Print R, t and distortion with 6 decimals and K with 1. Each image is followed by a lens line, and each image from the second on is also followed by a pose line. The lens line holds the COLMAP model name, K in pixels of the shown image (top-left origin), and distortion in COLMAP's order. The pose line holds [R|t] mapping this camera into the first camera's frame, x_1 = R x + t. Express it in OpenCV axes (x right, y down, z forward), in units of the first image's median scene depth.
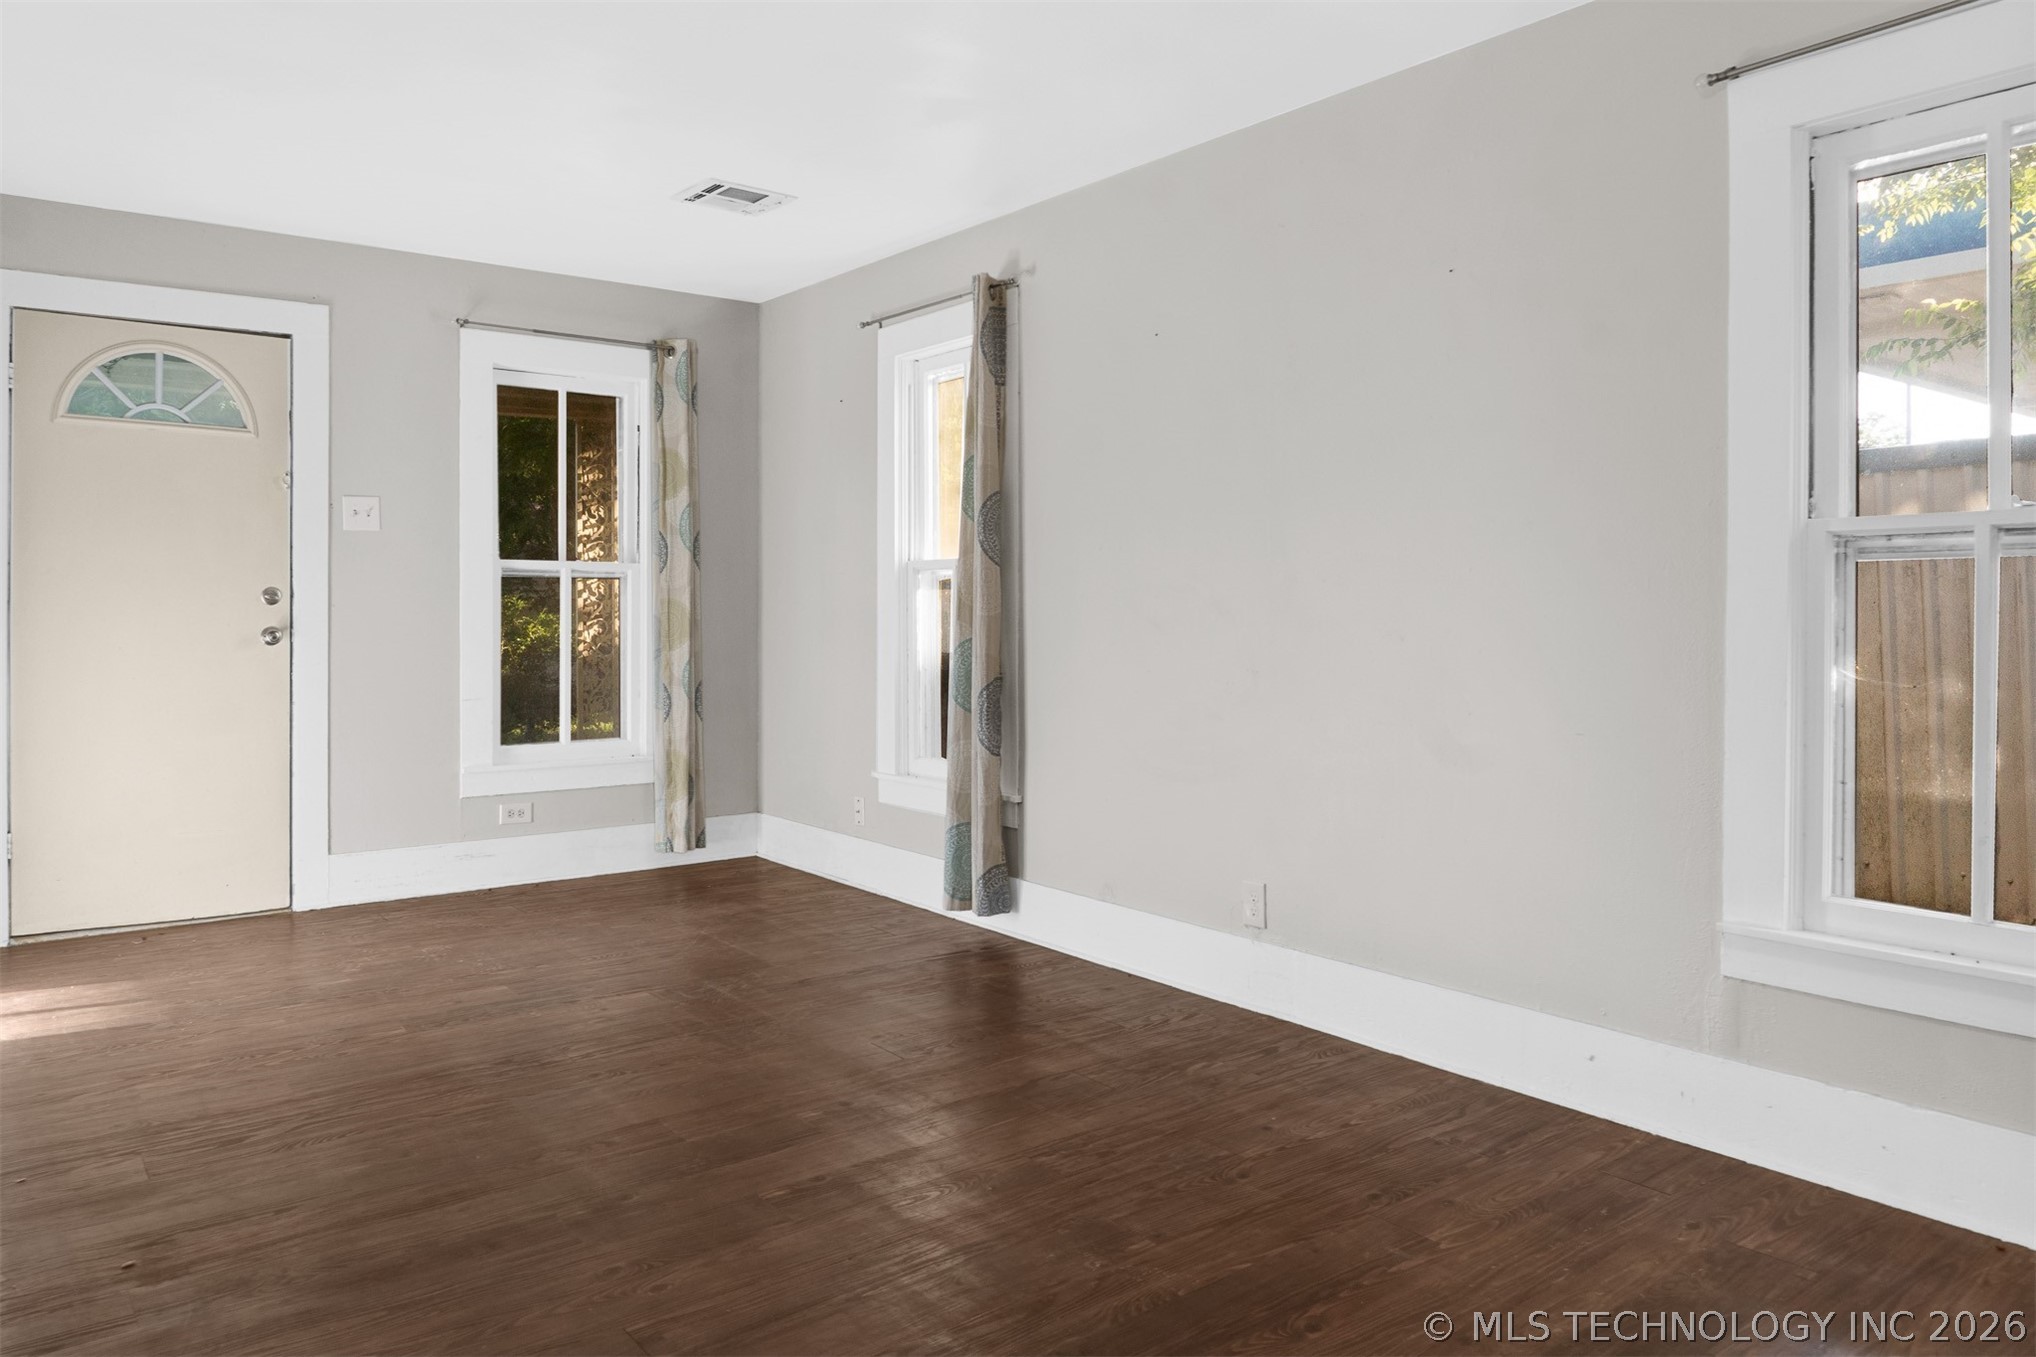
lens RADIAL K [[1396.4, 0, 1018.0], [0, 1396.4, 678.5], [0, 0, 1]] dist [-0.012335, -0.003756]
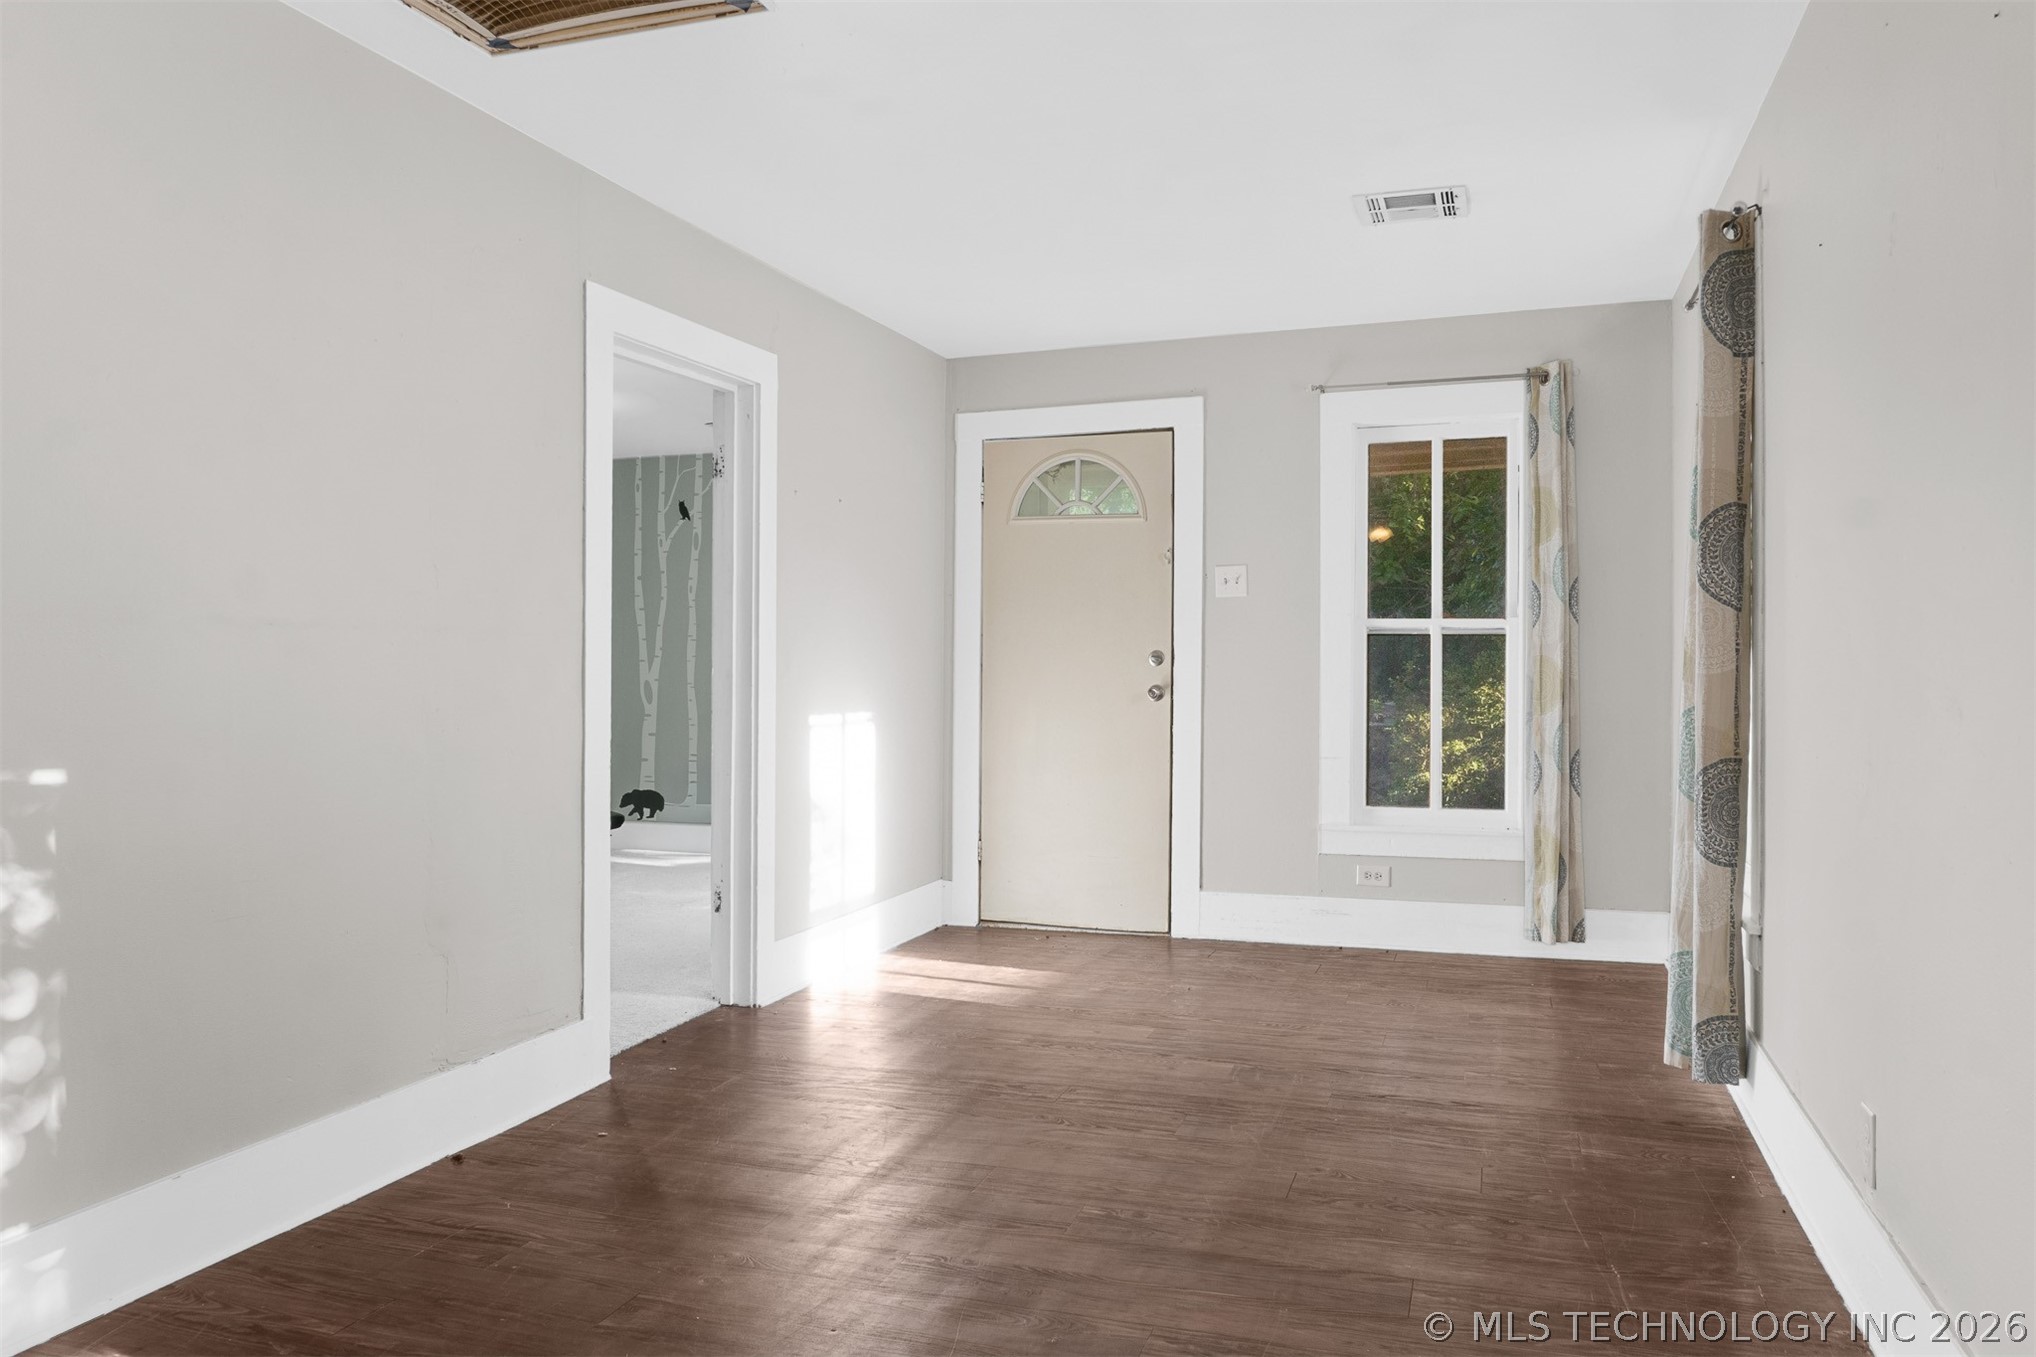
lens RADIAL K [[1401.1, 0, 1012.3], [0, 1401.1, 718.8], [0, 0, 1]] dist [-0.008053, -0.002059]
pose [[0.548261, 0.024558, -0.835947, 0.329015], [-0.037966, 0.999269, 0.004456, -0.008870], [0.835445, 0.029295, 0.548793, 0.242898]]
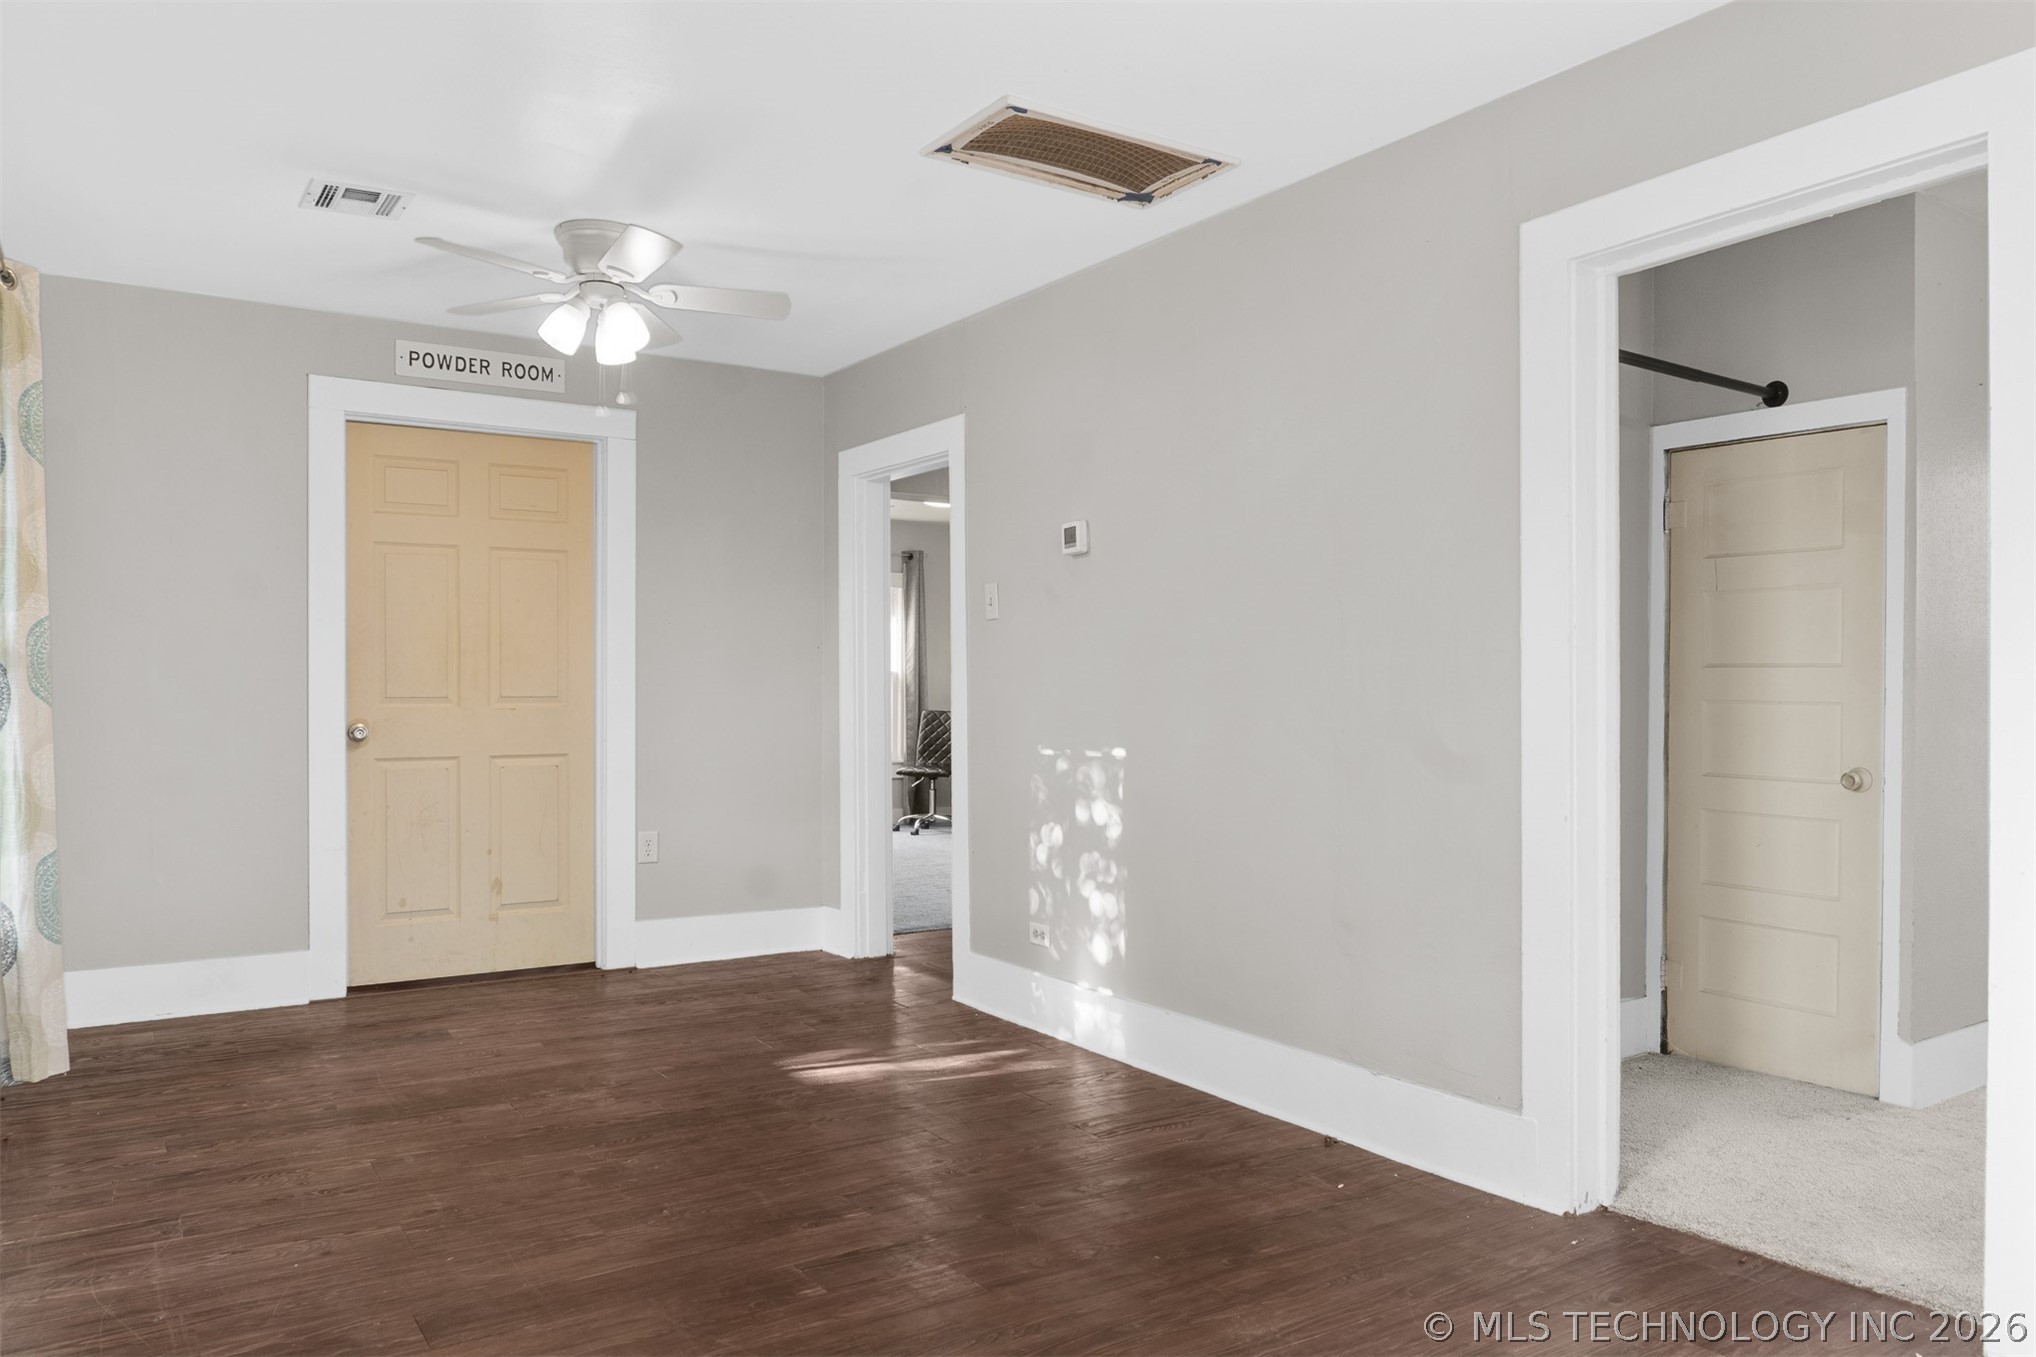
lens RADIAL K [[1396.4, 0, 1018.0], [0, 1396.4, 678.5], [0, 0, 1]] dist [-0.012335, -0.003756]
pose [[-0.997378, -0.002042, 0.072342, -0.185480], [0.000715, 0.999275, 0.038066, -0.049201], [-0.072368, 0.038018, -0.996653, 1.009939]]
